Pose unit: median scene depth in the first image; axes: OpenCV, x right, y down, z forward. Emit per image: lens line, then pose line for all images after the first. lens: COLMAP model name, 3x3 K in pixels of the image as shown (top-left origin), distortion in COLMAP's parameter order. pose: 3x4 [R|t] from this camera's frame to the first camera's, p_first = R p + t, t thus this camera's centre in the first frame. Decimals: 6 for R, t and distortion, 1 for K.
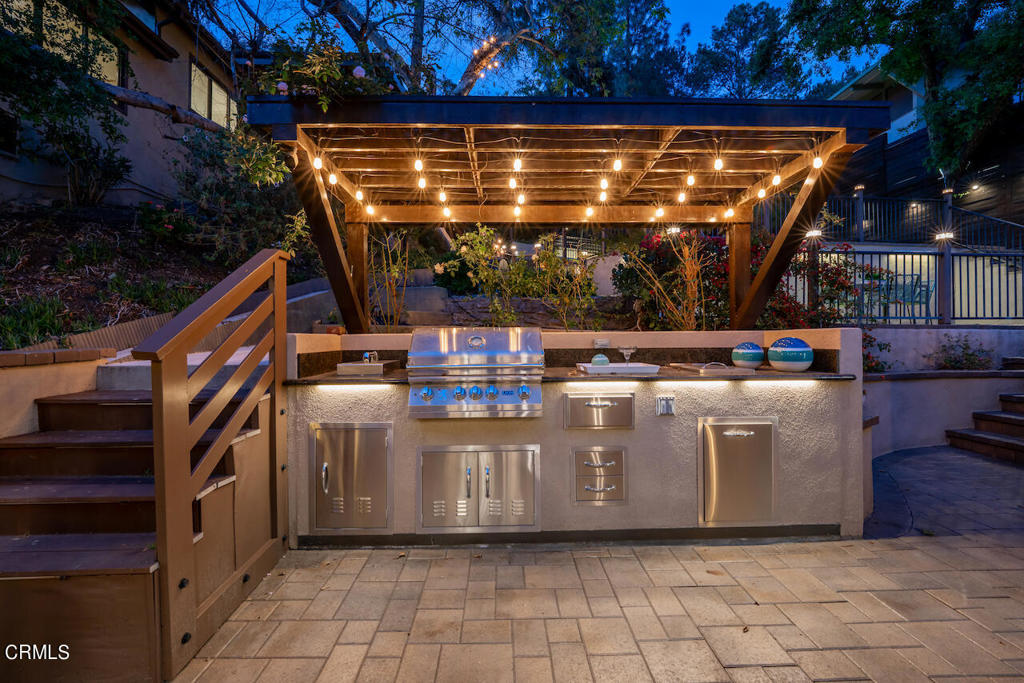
lens RADIAL K [[411.4, 0, 510.8], [0, 411.4, 342.4], [0, 0, 1]] dist [-0.013068, 0.000085]
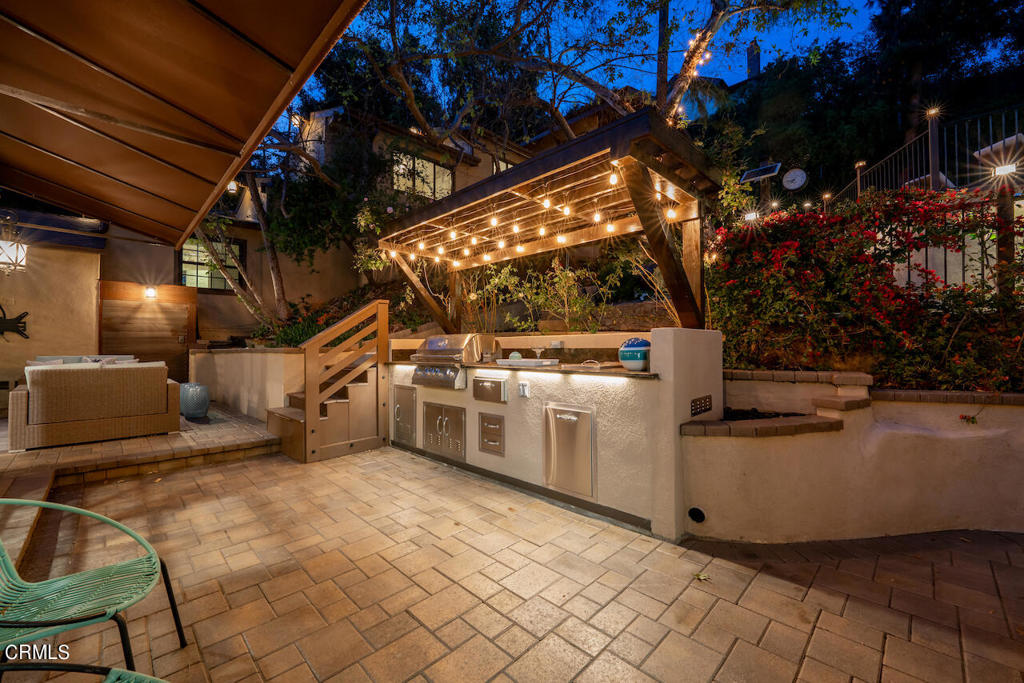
lens RADIAL K [[411.4, 0, 510.8], [0, 411.4, 342.4], [0, 0, 1]] dist [-0.013068, 0.000085]
pose [[0.685517, -0.006154, -0.728031, 1.333143], [-0.000947, 0.999956, -0.009344, 0.011293], [0.728056, 0.007095, 0.685481, 0.039848]]
